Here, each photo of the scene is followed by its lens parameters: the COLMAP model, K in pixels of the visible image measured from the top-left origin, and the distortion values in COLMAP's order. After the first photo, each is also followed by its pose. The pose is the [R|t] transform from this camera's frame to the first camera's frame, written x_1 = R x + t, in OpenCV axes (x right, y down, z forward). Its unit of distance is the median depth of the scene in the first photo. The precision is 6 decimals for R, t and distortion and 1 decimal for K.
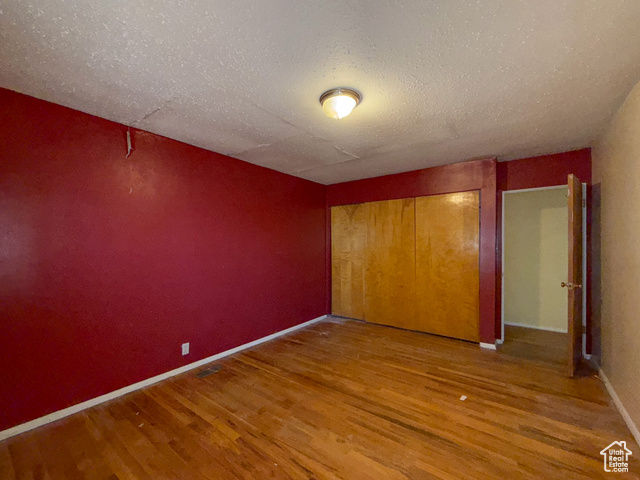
lens RADIAL K [[257.6, 0, 317.7], [0, 257.6, 239.4], [0, 0, 1]] dist [0.002591, 0.000182]
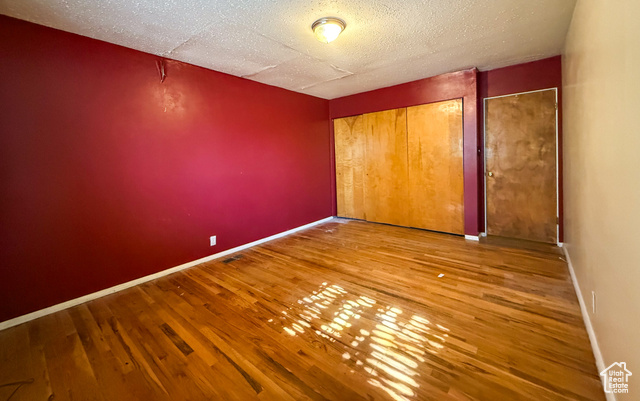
lens RADIAL K [[246.7, 0, 311.6], [0, 246.7, 165.5], [0, 0, 1]] dist [-0.000274, 0.000035]
pose [[0.996687, -0.017923, -0.079329, 0.056841], [0.021478, 0.998792, 0.044189, 0.037449], [0.078441, -0.045746, 0.995869, -0.124964]]
